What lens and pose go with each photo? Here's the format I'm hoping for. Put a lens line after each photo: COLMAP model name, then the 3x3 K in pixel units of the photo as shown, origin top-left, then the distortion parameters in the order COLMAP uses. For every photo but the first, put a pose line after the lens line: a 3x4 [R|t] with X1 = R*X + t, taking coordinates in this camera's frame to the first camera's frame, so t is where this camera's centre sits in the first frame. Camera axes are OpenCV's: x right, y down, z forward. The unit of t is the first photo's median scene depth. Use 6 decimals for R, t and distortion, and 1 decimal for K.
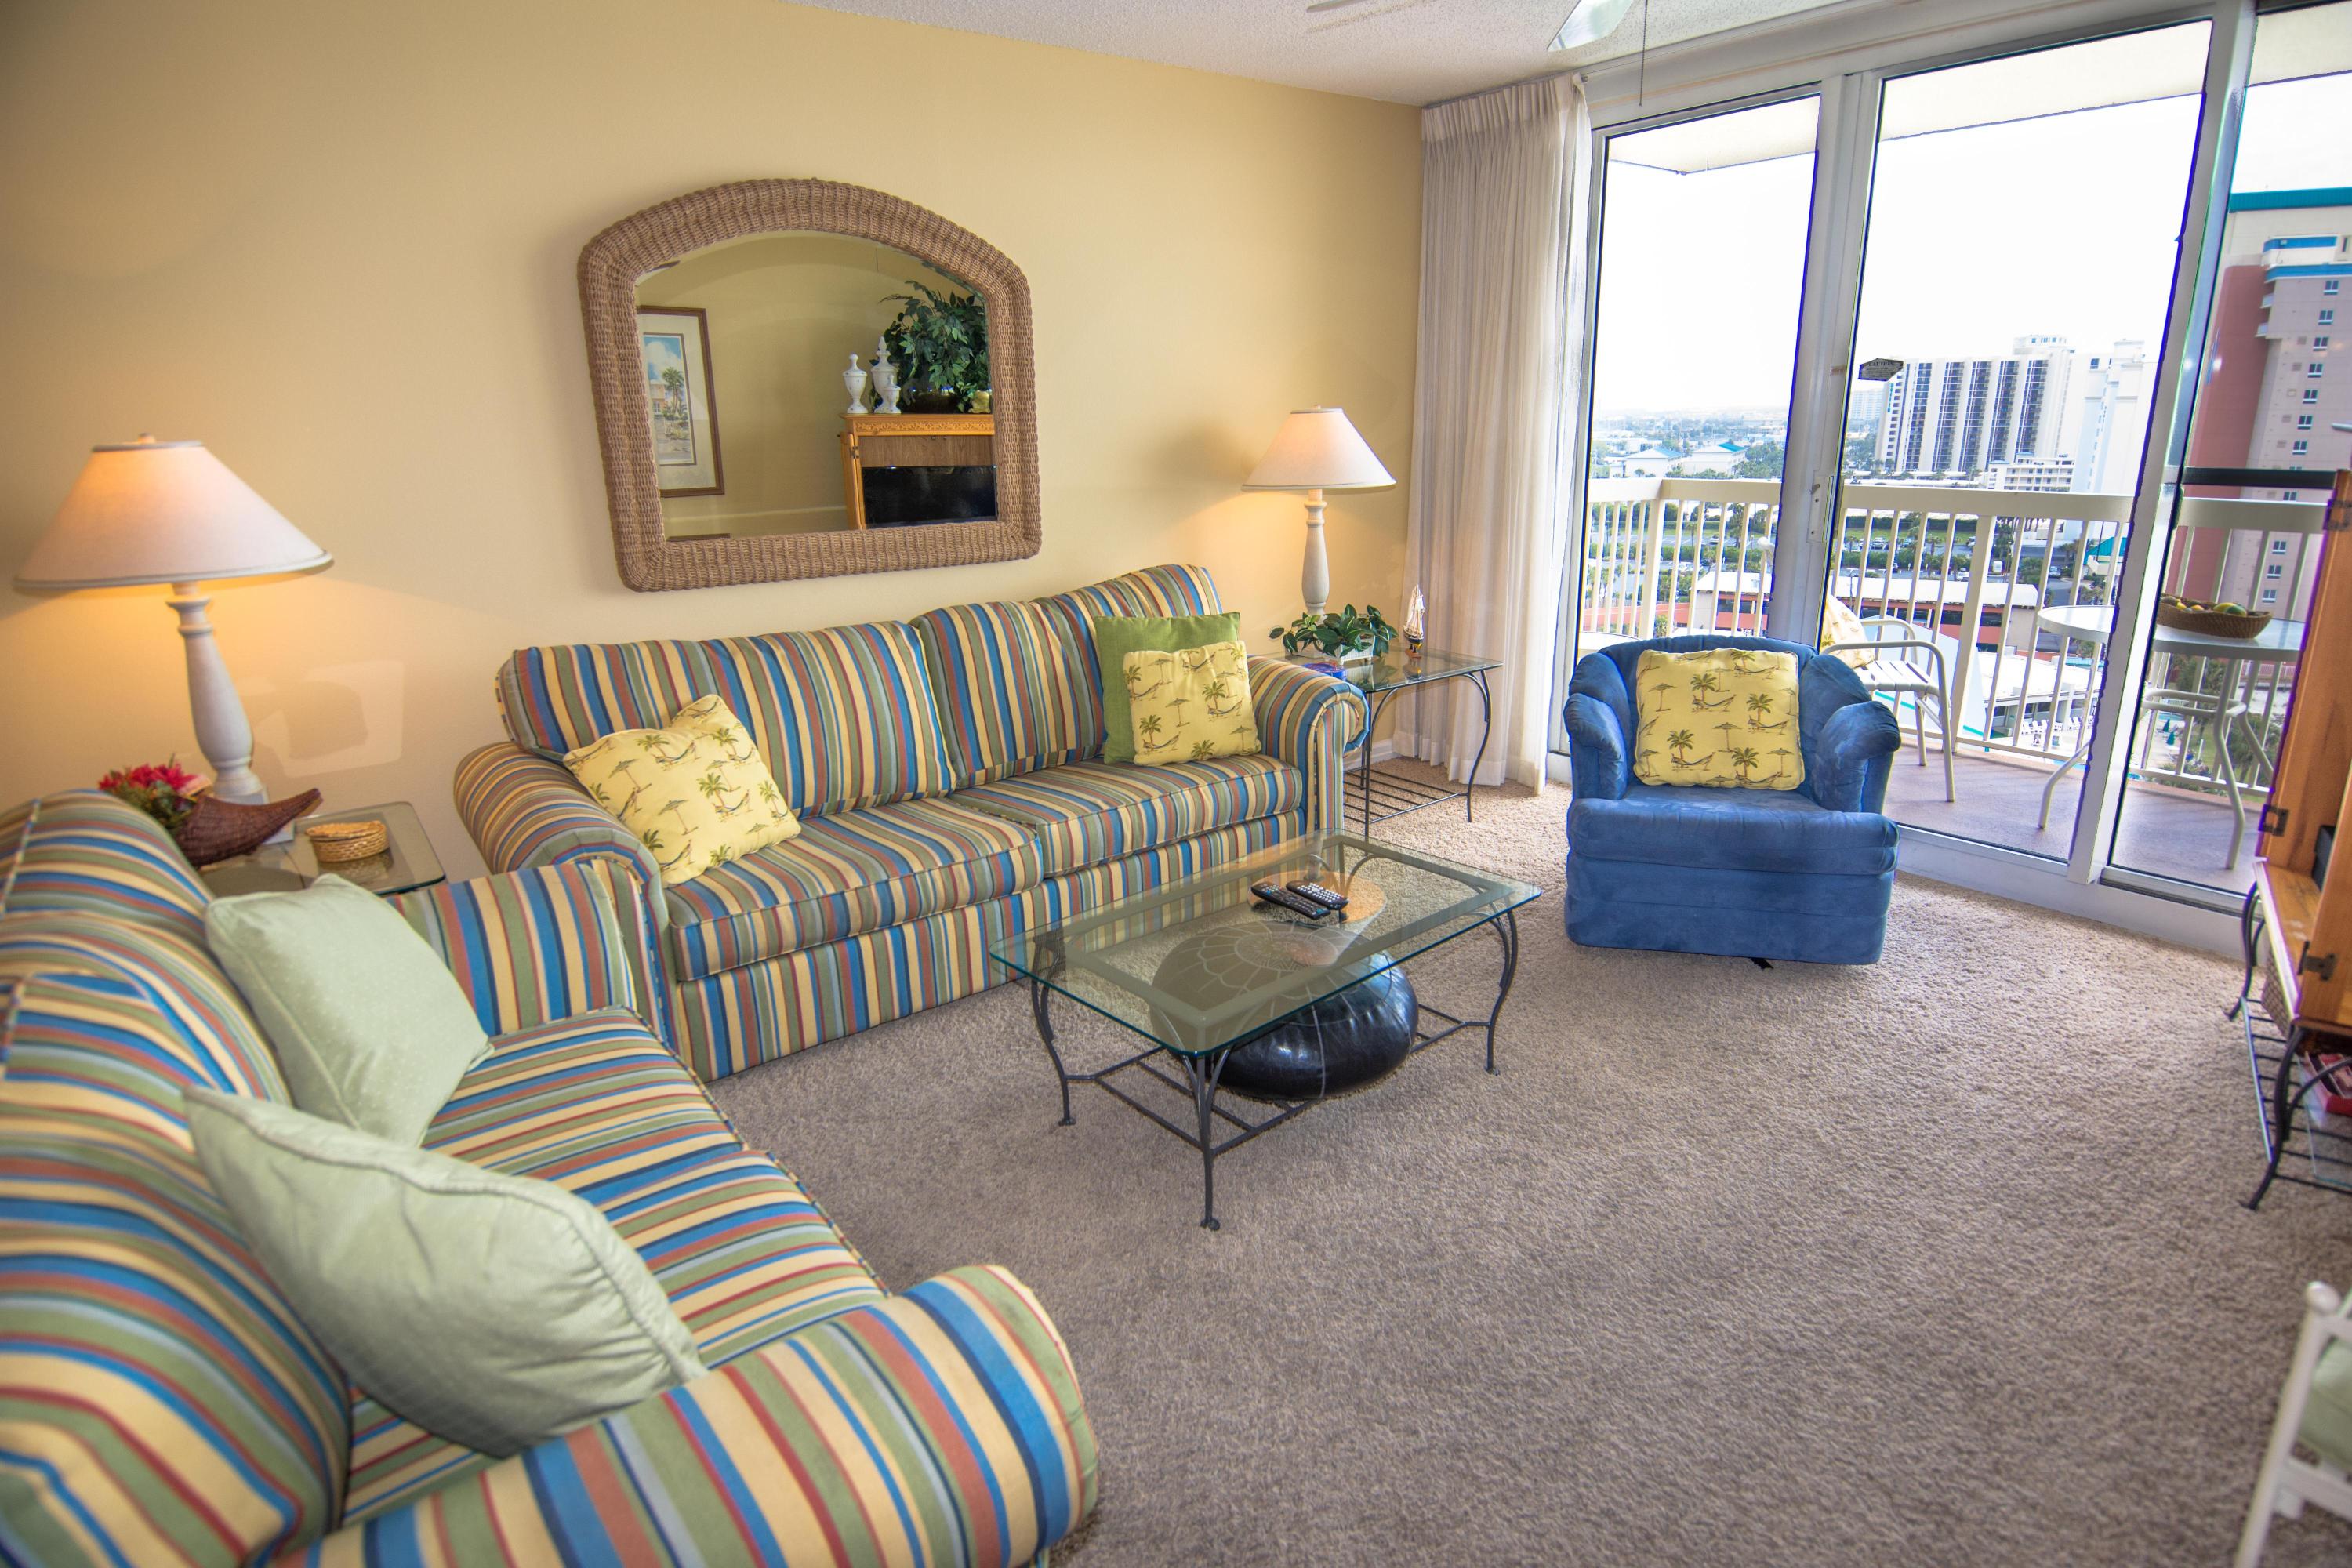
lens RADIAL K [[1239.2, 0, 1190.4], [0, 1239.2, 777.0], [0, 0, 1]] dist [0.002061, -0.017892]
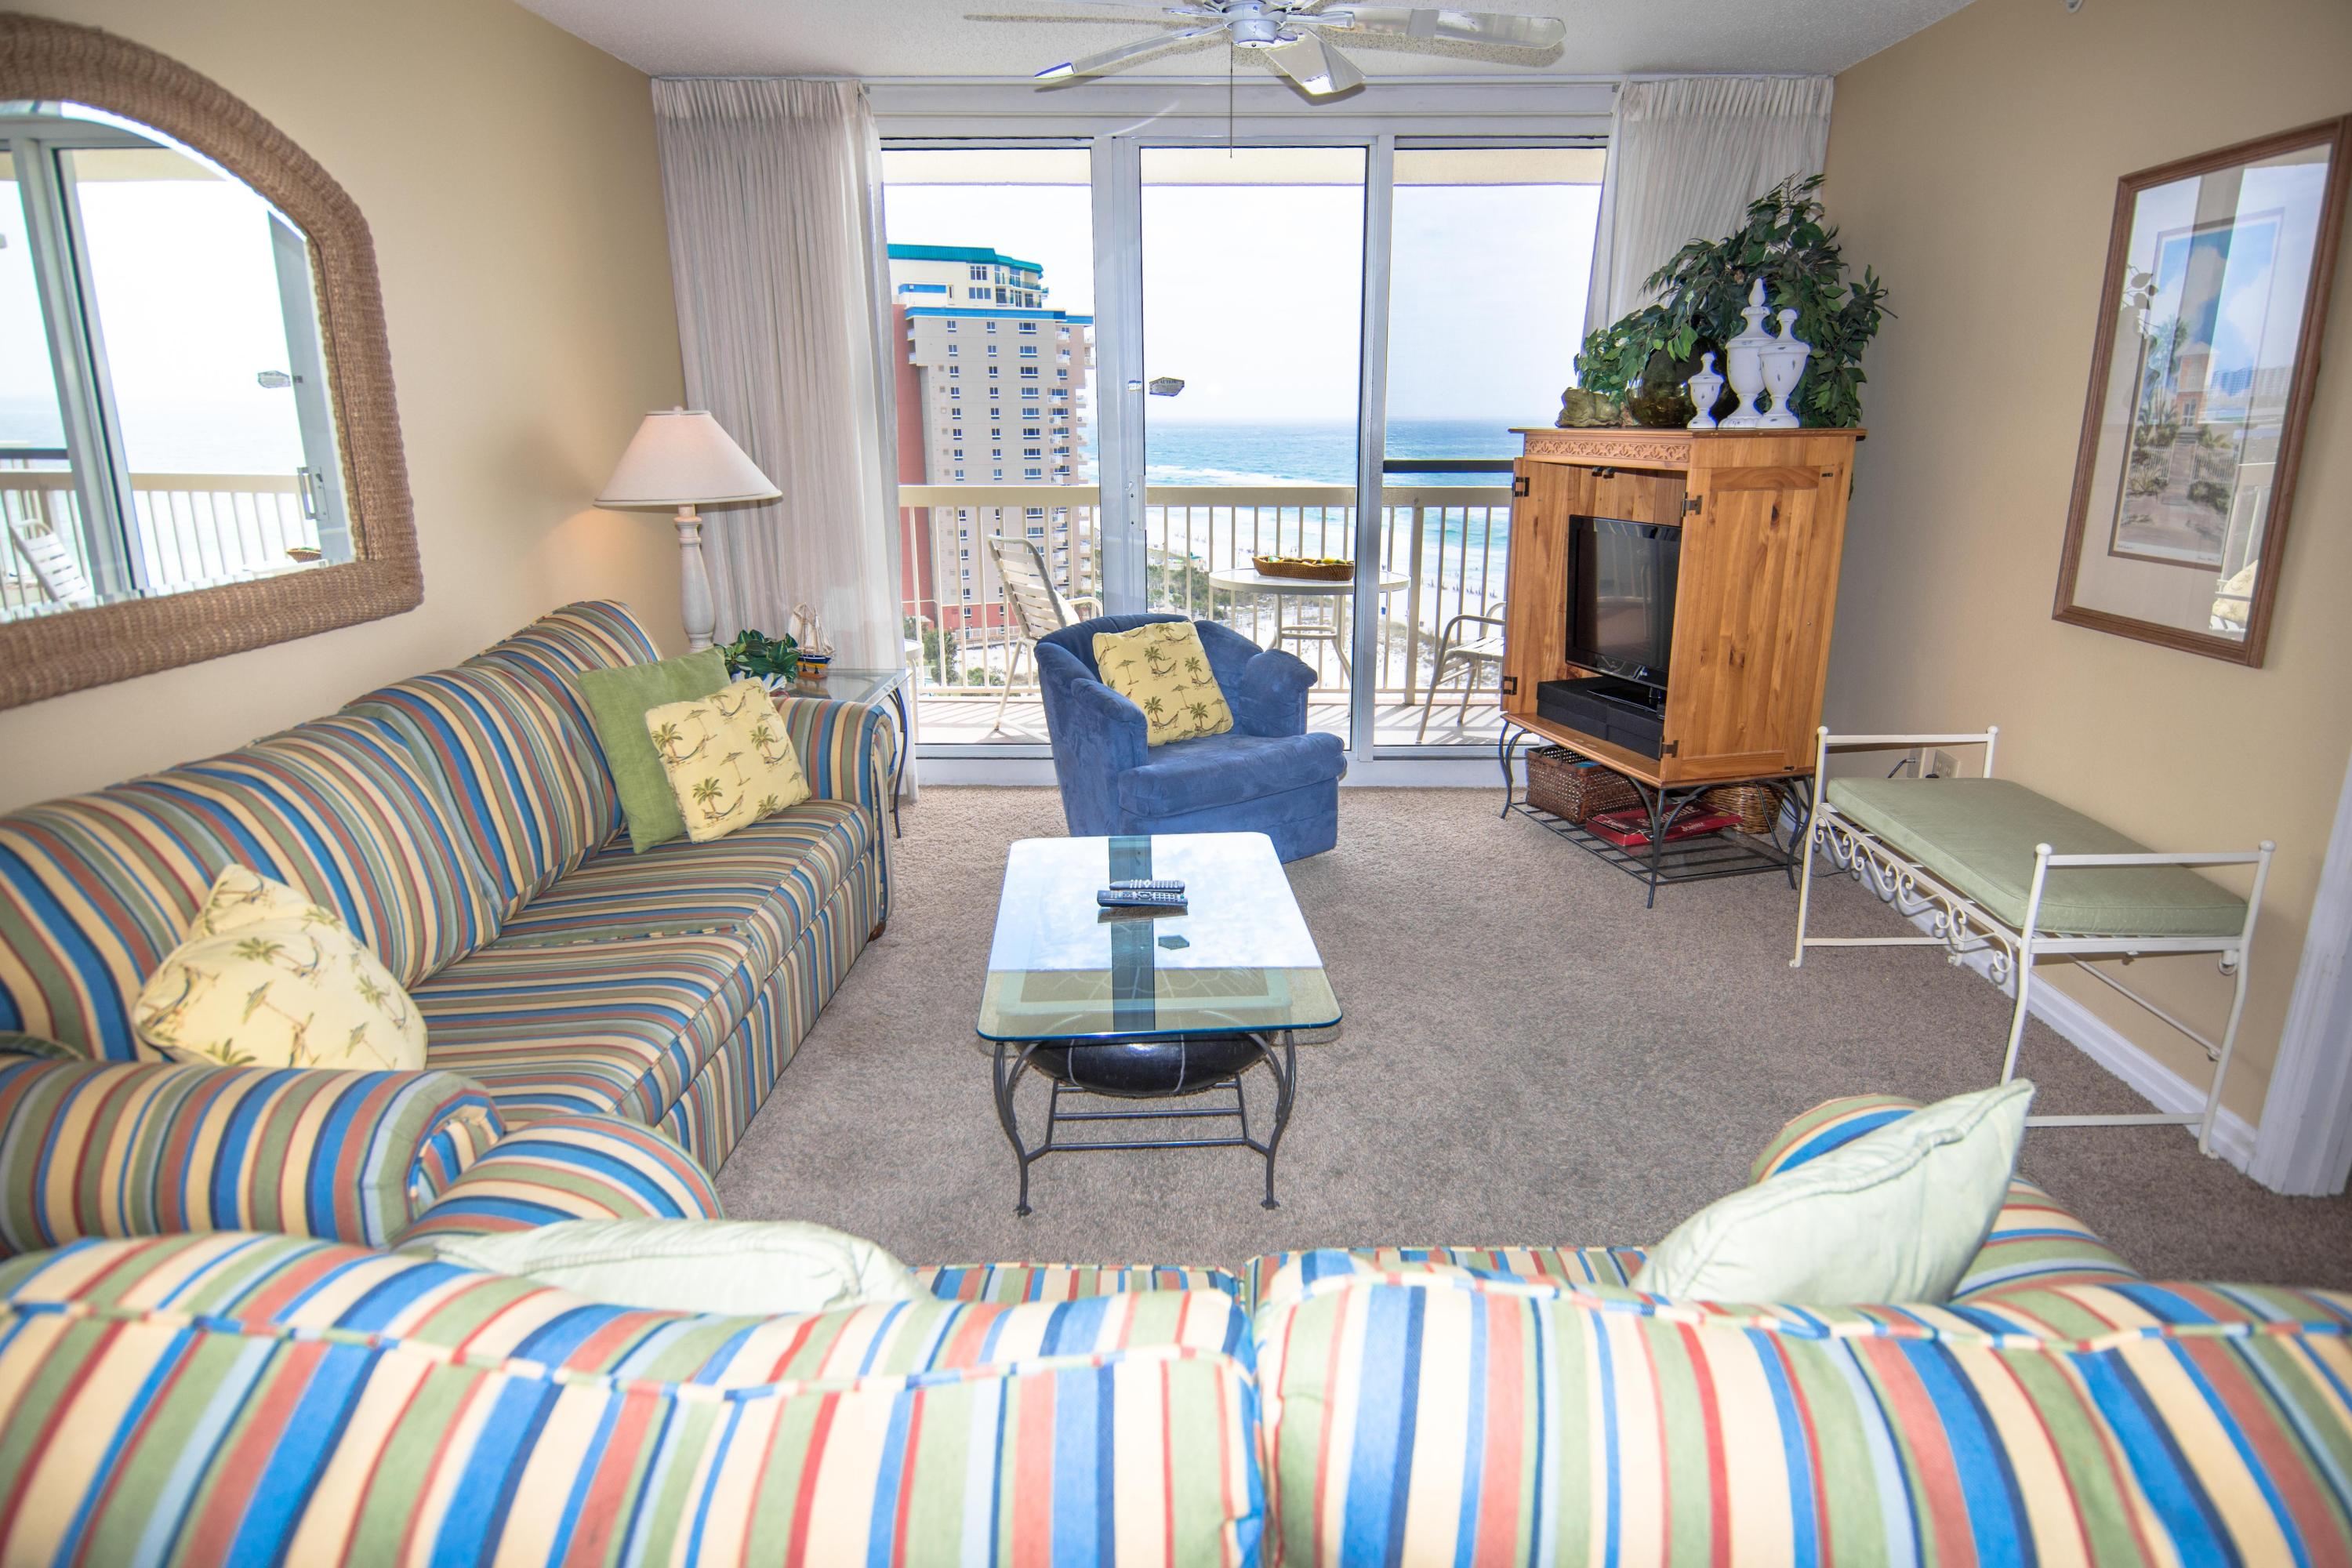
lens RADIAL K [[1288.0, 0, 1174.4], [0, 1288.0, 792.6], [0, 0, 1]] dist [0.002332, -0.023146]
pose [[0.619058, -0.204187, 0.758337, -0.483964], [0.210530, 0.973414, 0.090235, -0.052286], [-0.756601, 0.103792, 0.645587, 0.214540]]
